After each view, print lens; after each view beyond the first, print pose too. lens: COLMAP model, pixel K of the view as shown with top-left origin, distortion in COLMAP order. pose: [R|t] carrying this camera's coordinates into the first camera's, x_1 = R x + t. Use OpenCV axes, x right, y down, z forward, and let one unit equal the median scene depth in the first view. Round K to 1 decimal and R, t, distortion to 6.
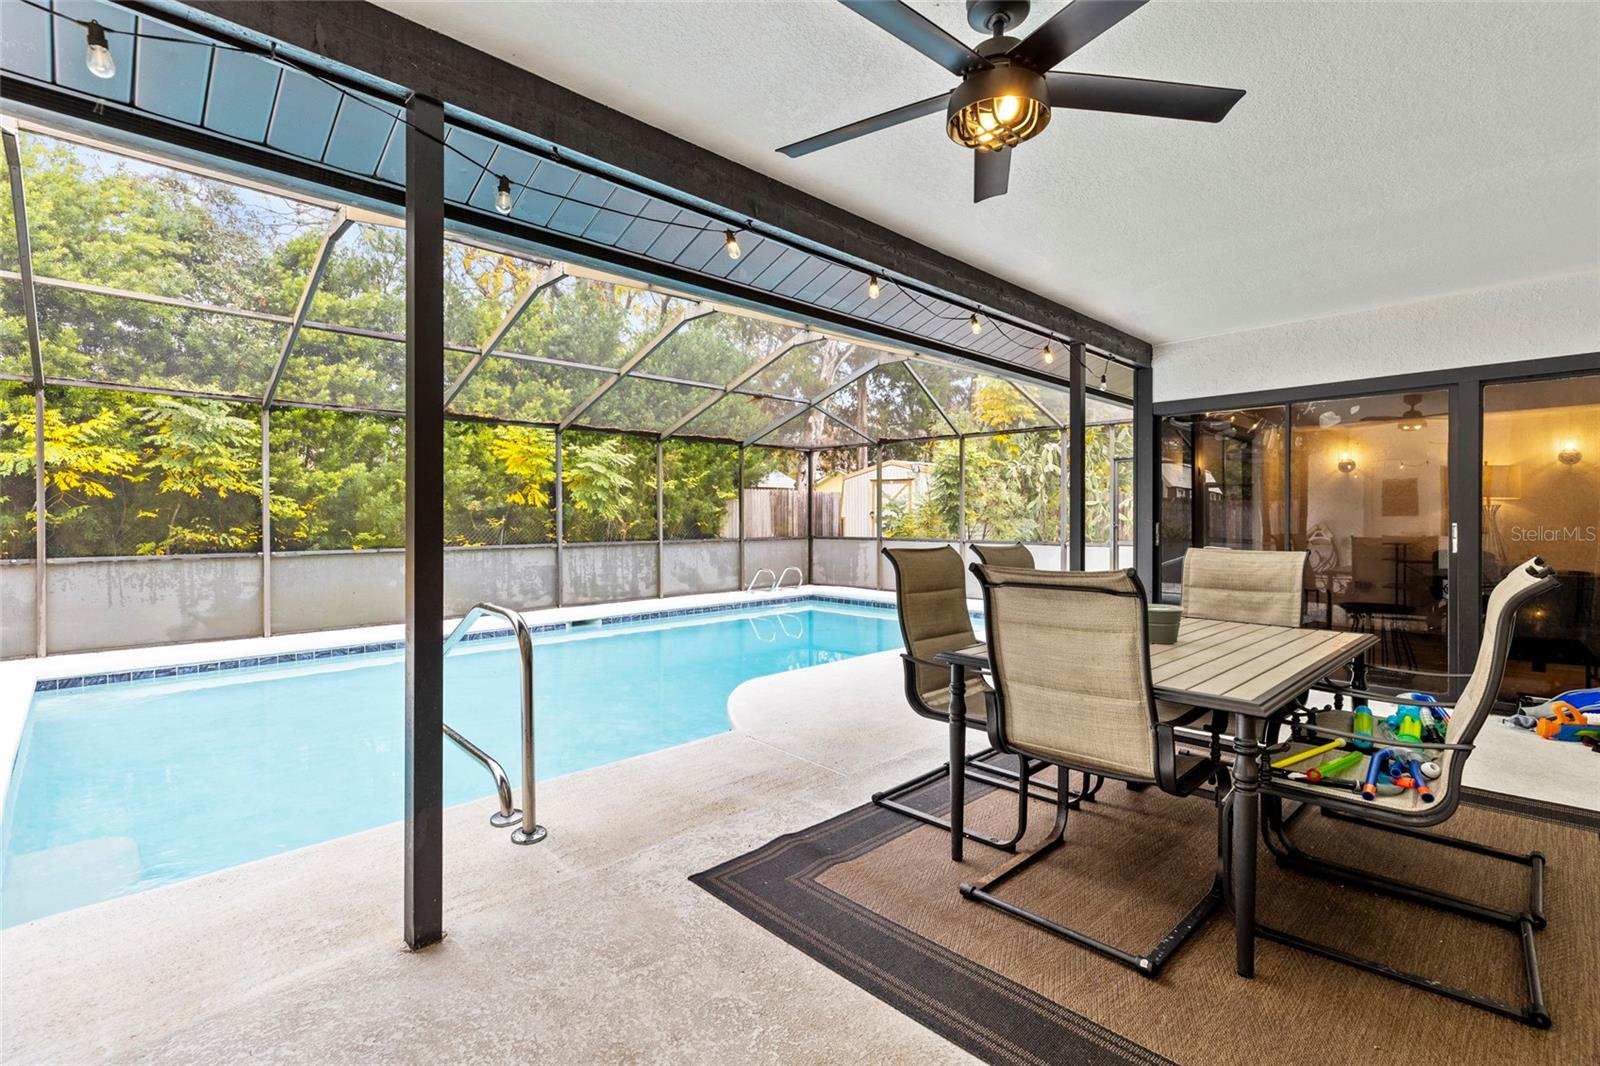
lens RADIAL K [[718.0, 0, 795.9], [0, 718.0, 523.7], [0, 0, 1]] dist [0.006157, 0.000506]
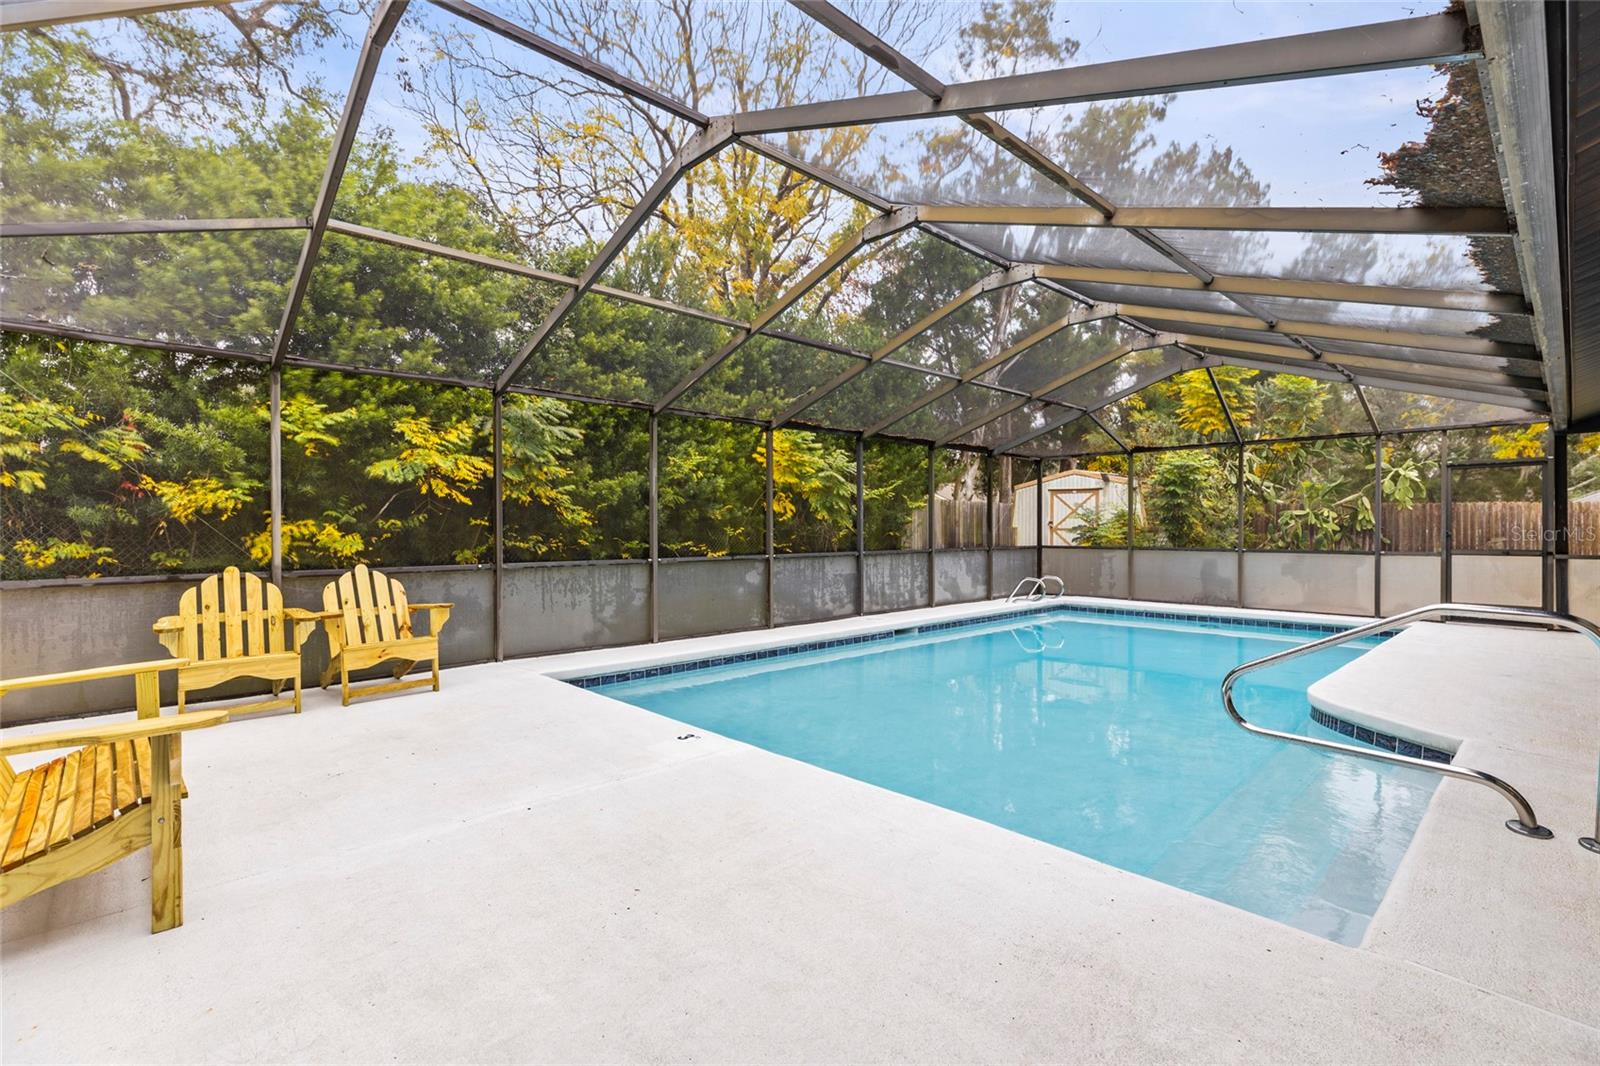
lens RADIAL K [[718.0, 0, 797.3], [0, 718.0, 536.1], [0, 0, 1]] dist [0.006157, 0.000506]
pose [[0.999627, -0.001171, -0.027291, -0.370270], [0.001129, 0.999998, -0.001580, 0.007534], [0.027293, 0.001549, 0.999626, 0.006946]]
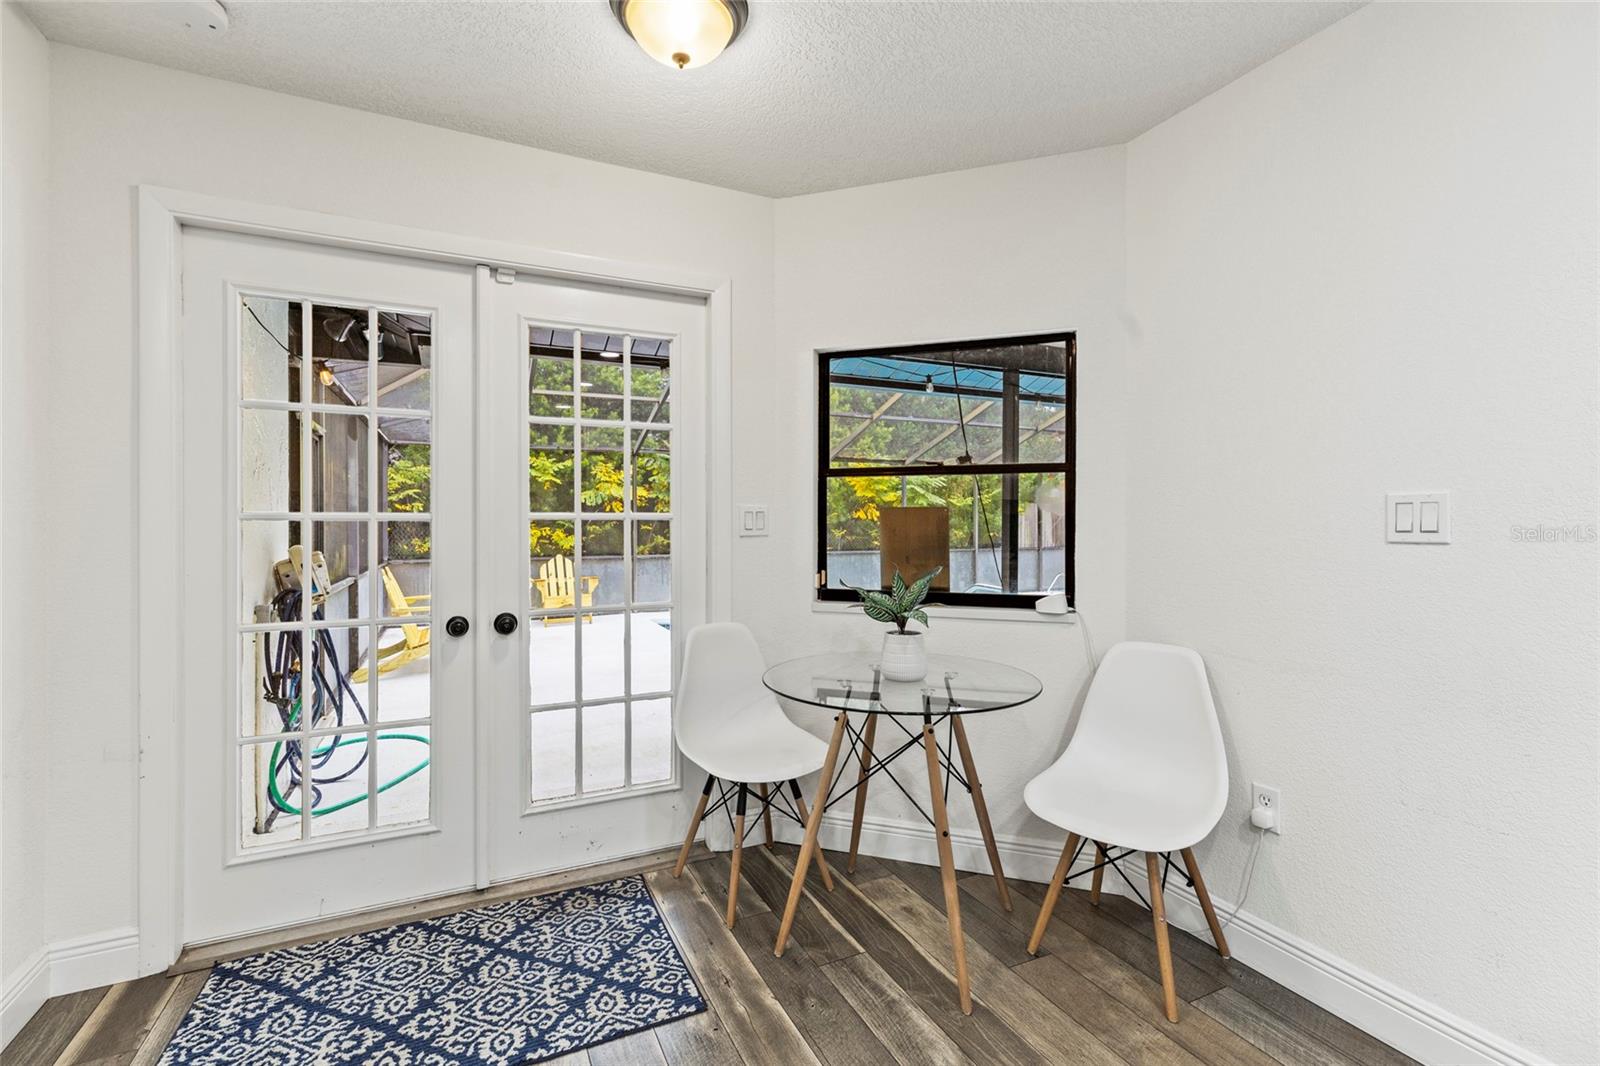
lens RADIAL K [[718.0, 0, 800.6], [0, 718.0, 522.1], [0, 0, 1]] dist [0.006157, 0.000506]
pose [[0.942919, -0.000459, -0.333021, -0.062570], [-0.003518, 0.999930, -0.011339, -0.007215], [0.333003, 0.011863, 0.942851, -0.293836]]
